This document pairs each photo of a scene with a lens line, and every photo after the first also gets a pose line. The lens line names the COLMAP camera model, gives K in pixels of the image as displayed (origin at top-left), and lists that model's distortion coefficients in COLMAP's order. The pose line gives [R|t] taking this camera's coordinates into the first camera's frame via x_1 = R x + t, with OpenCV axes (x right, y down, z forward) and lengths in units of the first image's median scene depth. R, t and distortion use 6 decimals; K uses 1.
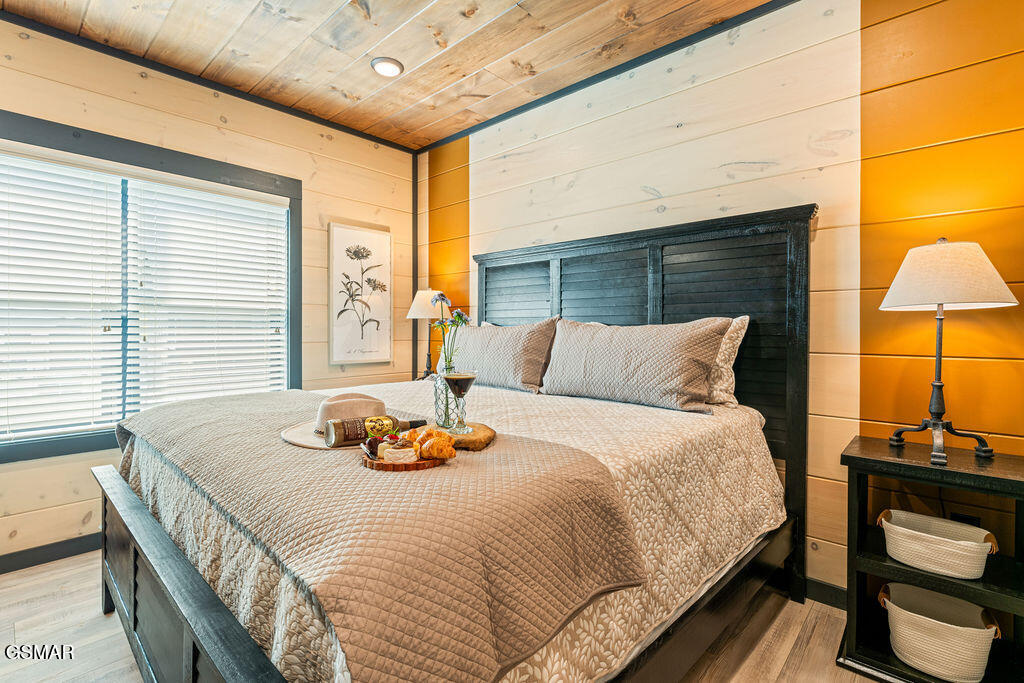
lens RADIAL K [[472.1, 0, 503.1], [0, 472.1, 333.5], [0, 0, 1]] dist [-0.002072, 0.000738]
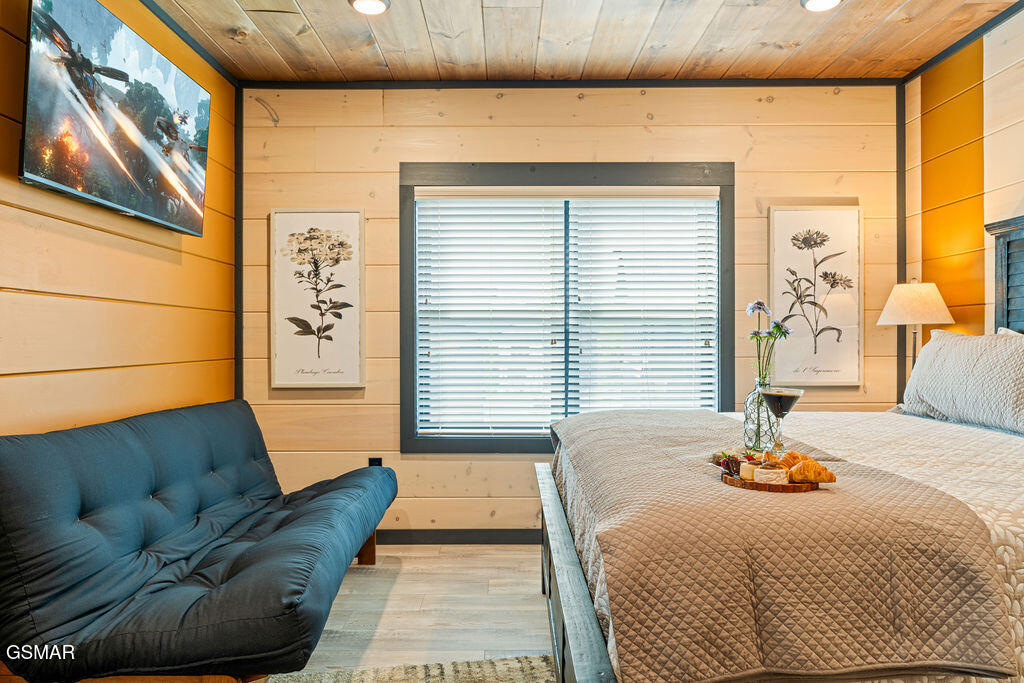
lens RADIAL K [[674.8, 0, 507.2], [0, 674.8, 342.6], [0, 0, 1]] dist [-0.002495, 0.004530]
pose [[0.682928, -0.004053, -0.730475, 0.169892], [-0.000202, 0.999984, -0.005737, 0.000293], [0.730486, 0.004065, 0.682915, -0.103762]]
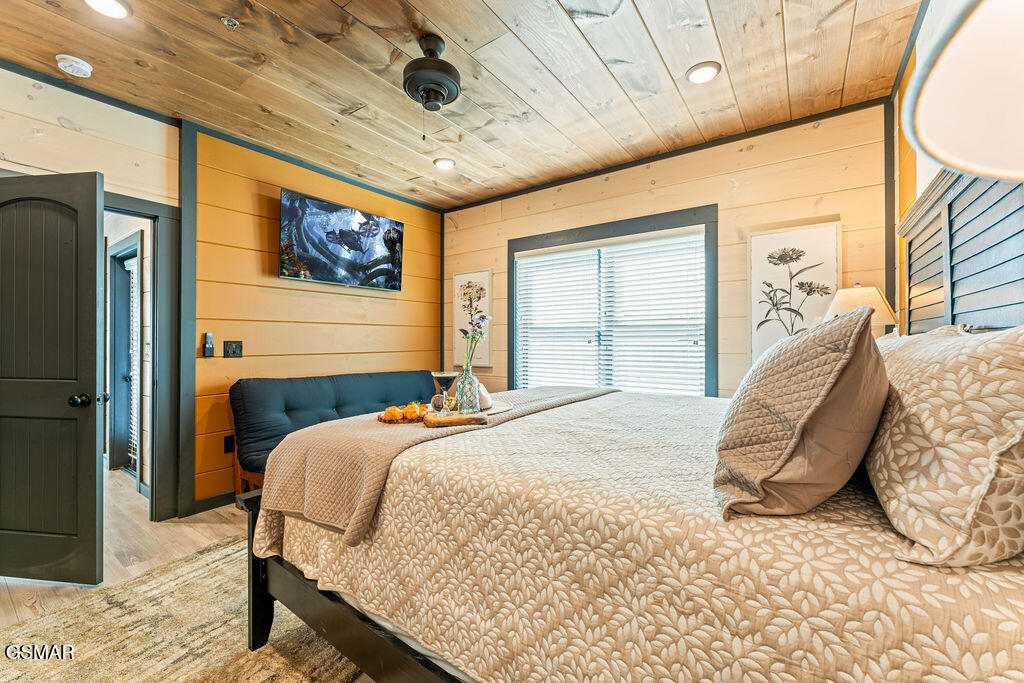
lens RADIAL K [[417.1, 0, 507.4], [0, 417.1, 340.4], [0, 0, 1]] dist [-0.000872, -0.000044]
pose [[0.135326, -0.007918, -0.990770, 0.461069], [-0.003758, 0.999957, -0.008505, -0.001029], [0.990794, 0.004874, 0.135290, 0.405000]]
